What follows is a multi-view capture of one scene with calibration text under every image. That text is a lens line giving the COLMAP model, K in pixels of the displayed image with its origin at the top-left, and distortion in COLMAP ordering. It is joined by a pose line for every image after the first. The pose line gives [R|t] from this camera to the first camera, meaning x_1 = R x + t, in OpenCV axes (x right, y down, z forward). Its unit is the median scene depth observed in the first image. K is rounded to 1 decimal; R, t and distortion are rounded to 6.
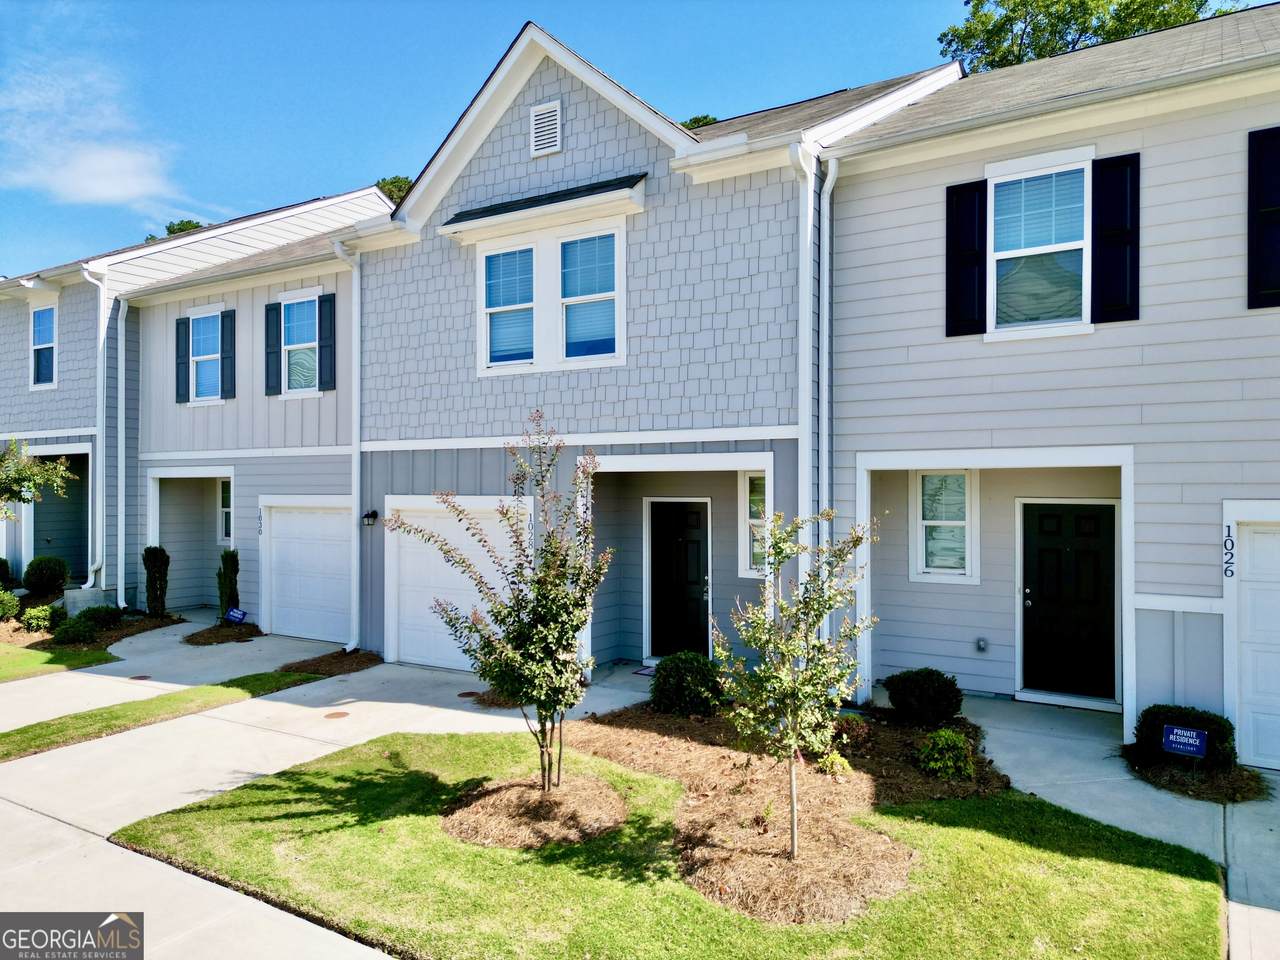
lens RADIAL K [[899.7, 0, 648.5], [0, 899.7, 479.0], [0, 0, 1]] dist [0.079519, -0.081470]
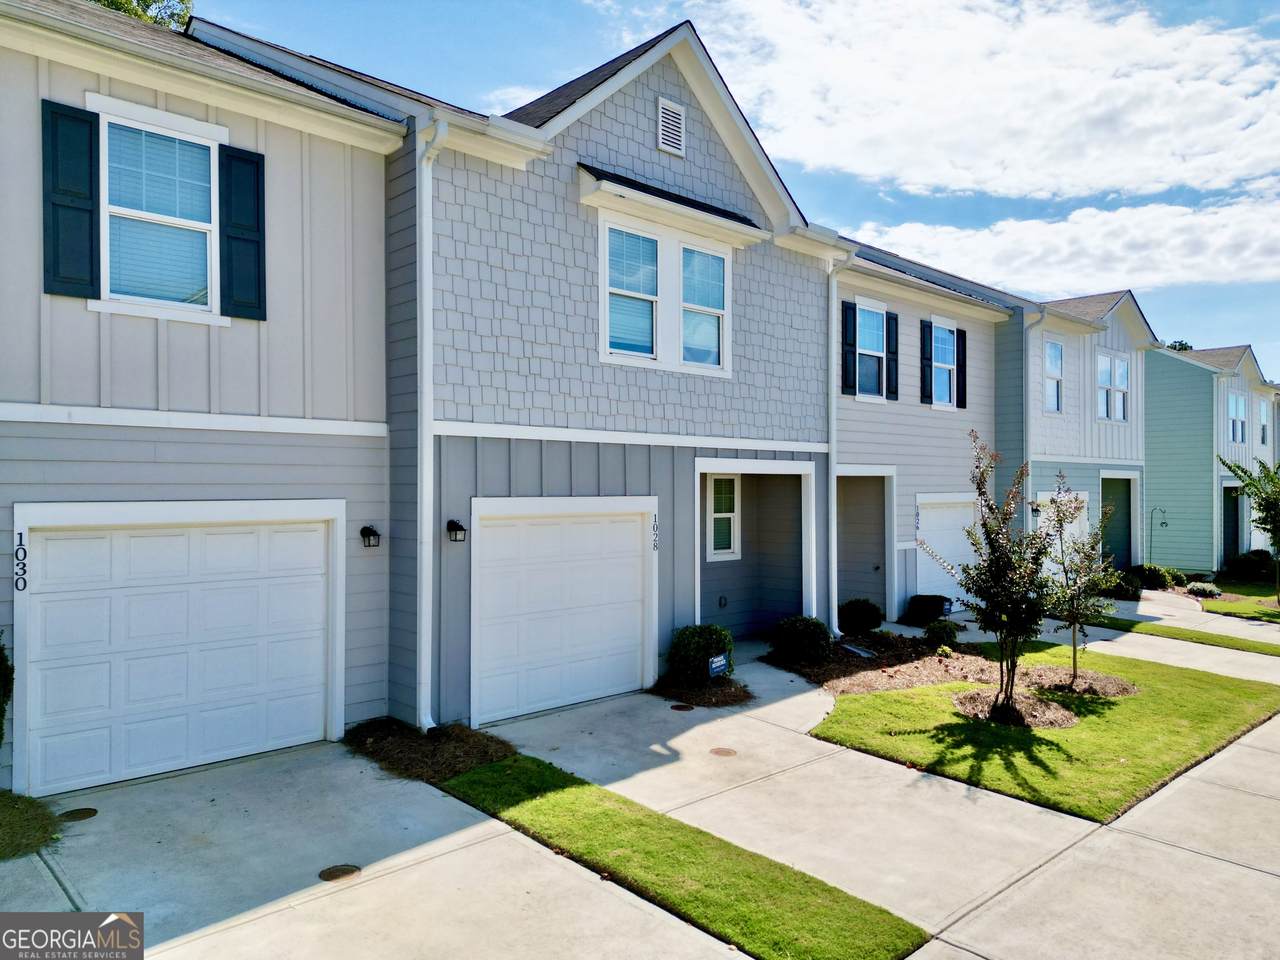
lens RADIAL K [[899.7, 0, 648.5], [0, 899.7, 479.0], [0, 0, 1]] dist [0.079519, -0.081470]
pose [[0.242904, 0.011586, 0.969981, -1.141062], [-0.004934, 0.999930, -0.010708, 0.011444], [-0.970038, -0.002185, 0.242944, 0.825495]]
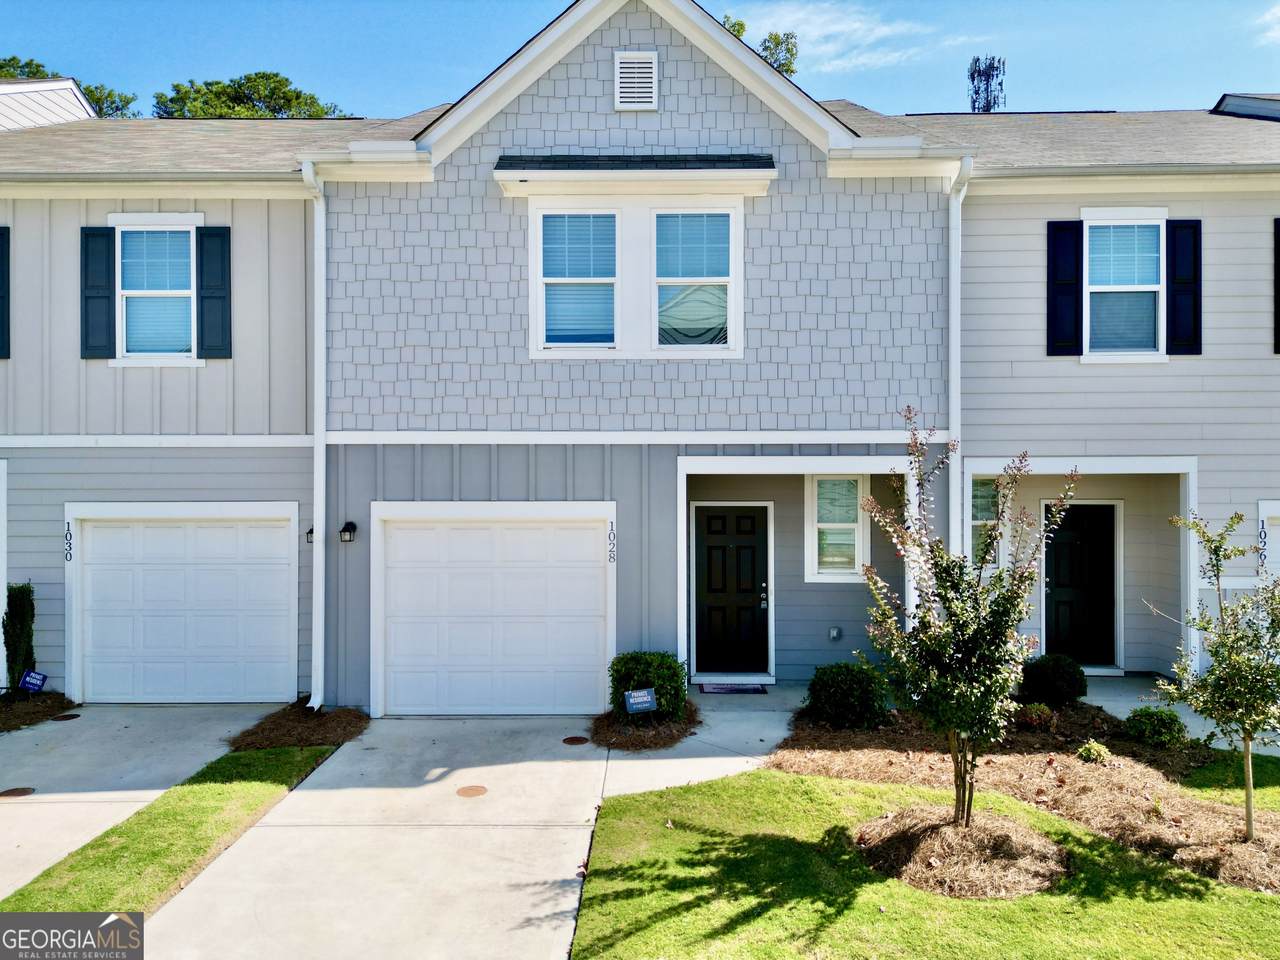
lens RADIAL K [[891.5, 0, 644.7], [0, 891.5, 479.2], [0, 0, 1]] dist [0.080876, -0.078616]
pose [[0.855320, 0.006374, 0.518061, -0.584348], [-0.003689, 0.999974, -0.006212, 0.003335], [-0.518087, 0.003402, 0.855321, 0.269227]]
